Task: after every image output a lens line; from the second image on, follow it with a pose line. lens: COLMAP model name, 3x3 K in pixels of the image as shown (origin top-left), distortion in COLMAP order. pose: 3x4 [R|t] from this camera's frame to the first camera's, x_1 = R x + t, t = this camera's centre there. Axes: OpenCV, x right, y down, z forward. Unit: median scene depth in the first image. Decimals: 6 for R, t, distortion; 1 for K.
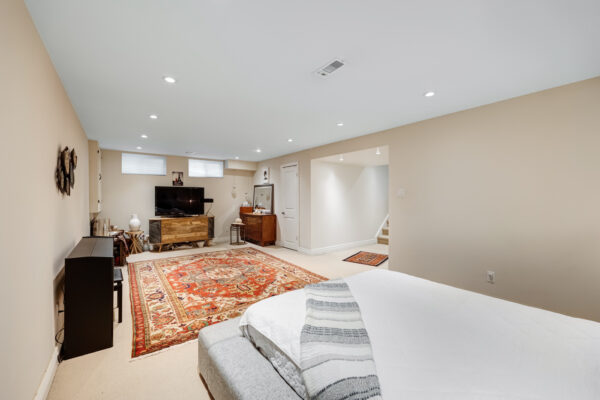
lens RADIAL K [[249.5, 0, 300.0], [0, 249.5, 200.0], [0, 0, 1]] dist [-0.010767, 0.000334]
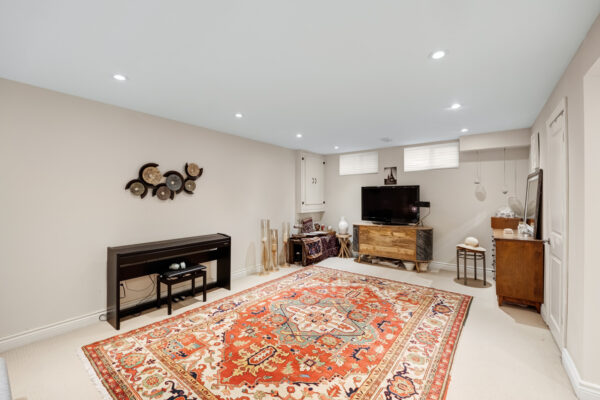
lens RADIAL K [[249.5, 0, 300.0], [0, 249.5, 200.0], [0, 0, 1]] dist [-0.010767, 0.000334]
pose [[0.266197, 0.008651, -0.963880, 0.281756], [-0.008490, 0.999942, 0.006630, -0.016313], [0.963881, 0.006419, 0.266255, 0.725329]]
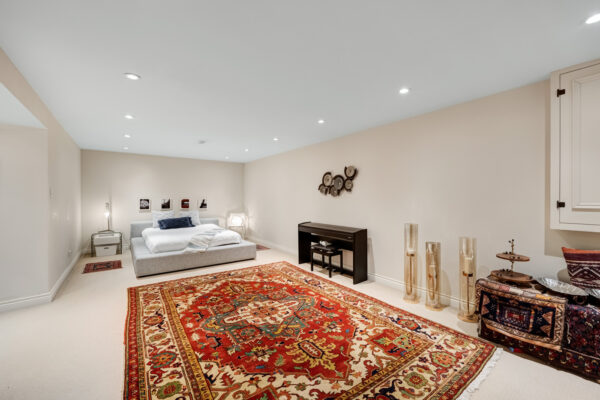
lens RADIAL K [[240.1, 0, 297.2], [0, 240.1, 200.6], [0, 0, 1]] dist [-0.011826, -0.000134]
pose [[-0.999874, 0.000481, 0.015842, -0.374153], [0.000798, 0.999799, 0.020039, -0.010903], [-0.015830, 0.020049, -0.999674, 1.510589]]
